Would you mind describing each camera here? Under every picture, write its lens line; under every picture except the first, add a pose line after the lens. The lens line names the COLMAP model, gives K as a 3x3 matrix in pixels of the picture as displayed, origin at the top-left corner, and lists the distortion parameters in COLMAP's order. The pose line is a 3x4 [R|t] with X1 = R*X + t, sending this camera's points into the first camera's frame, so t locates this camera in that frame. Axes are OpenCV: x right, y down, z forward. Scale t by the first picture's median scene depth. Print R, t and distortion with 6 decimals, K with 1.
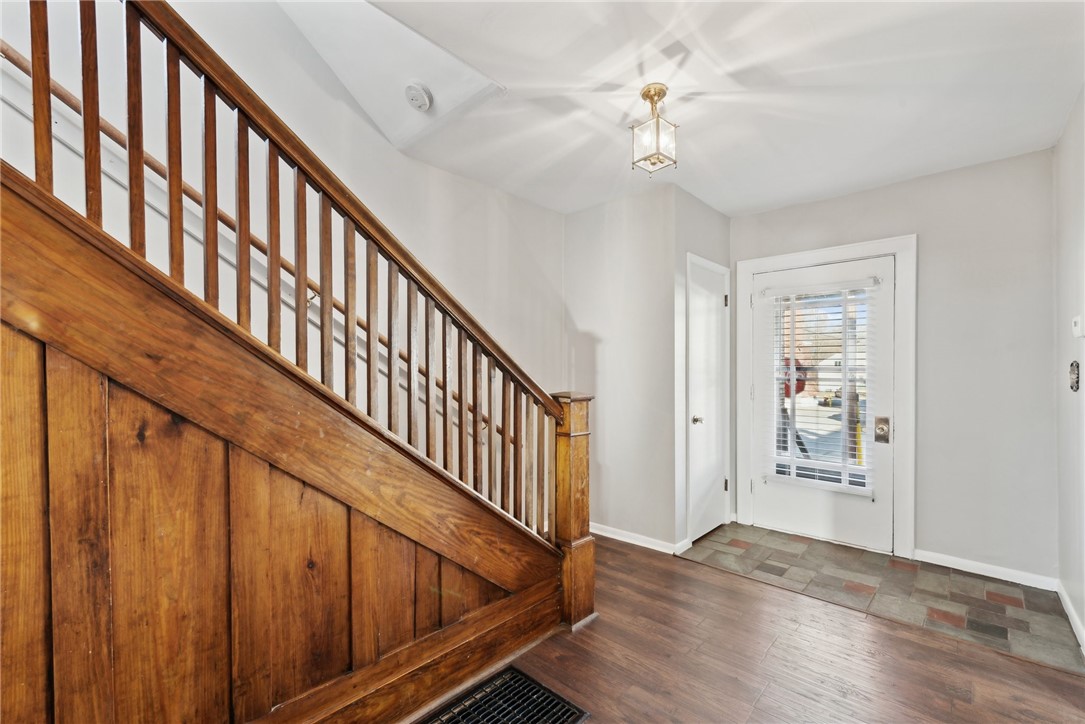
lens RADIAL K [[469.3, 0, 540.0], [0, 469.3, 375.8], [0, 0, 1]] dist [0.024214, -0.010036]
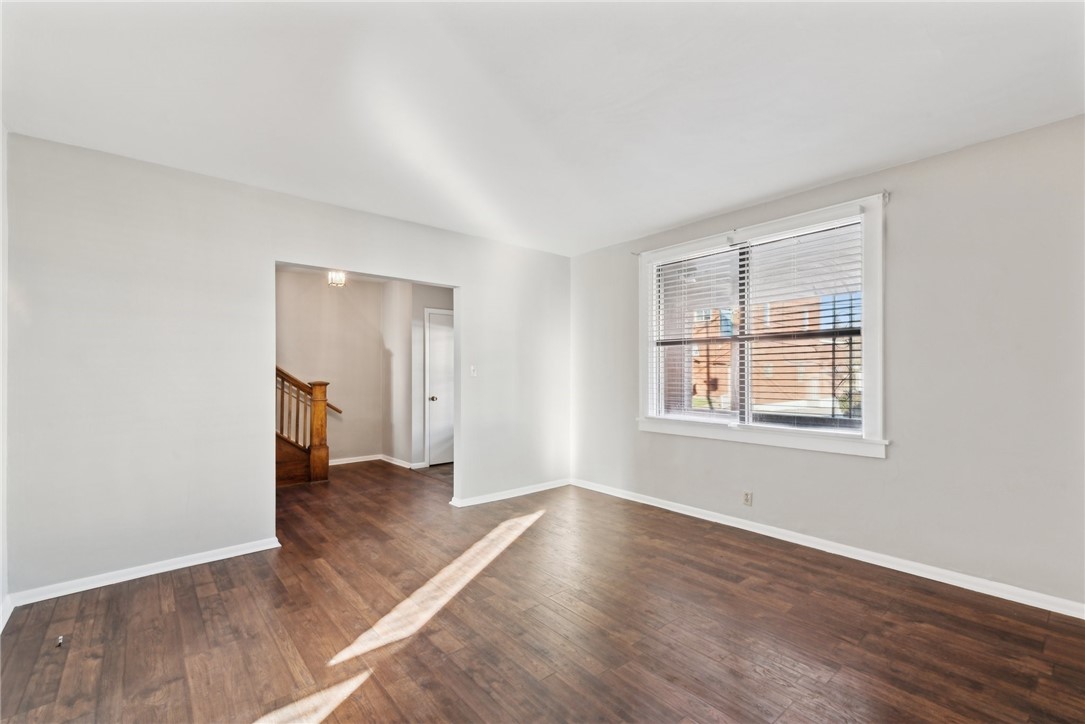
lens RADIAL K [[469.3, 0, 540.0], [0, 469.3, 375.8], [0, 0, 1]] dist [0.024214, -0.010036]
pose [[0.992574, -0.005386, -0.121519, 0.977743], [0.005312, 0.999985, -0.000930, 0.008612], [0.121522, 0.000278, 0.992589, -0.782061]]
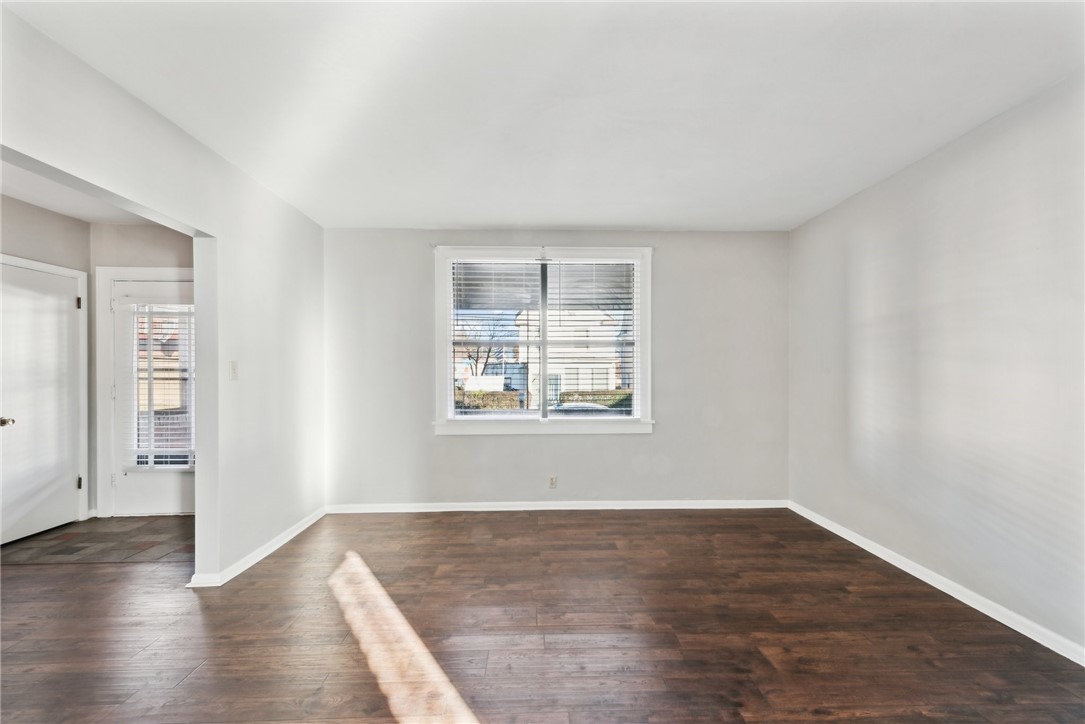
lens RADIAL K [[469.3, 0, 540.0], [0, 469.3, 375.8], [0, 0, 1]] dist [0.024214, -0.010036]
pose [[0.707431, -0.009509, 0.706719, 0.444246], [0.008826, 0.999950, 0.004620, 0.004029], [-0.706728, 0.002969, 0.707479, -0.519330]]
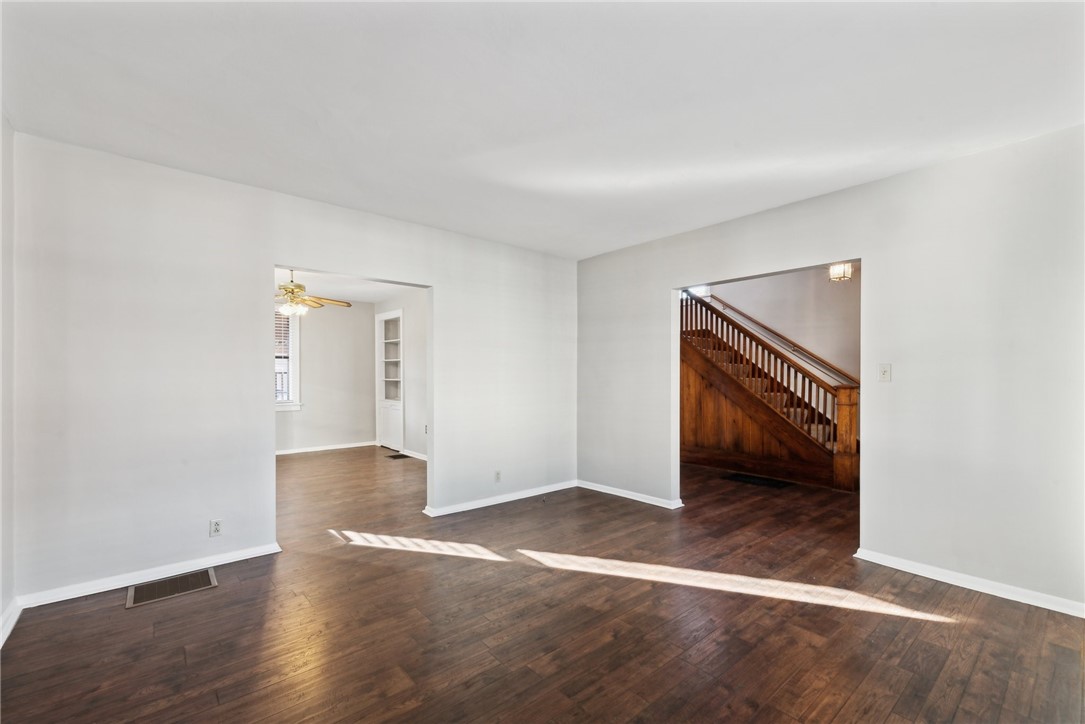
lens RADIAL K [[451.4, 0, 543.3], [0, 451.4, 369.2], [0, 0, 1]] dist [0.022642, -0.011018]
pose [[-0.107749, -0.017182, -0.994030, 1.561953], [-0.007784, 0.999835, -0.016438, 0.008111], [0.994148, 0.005966, -0.107865, -0.091092]]
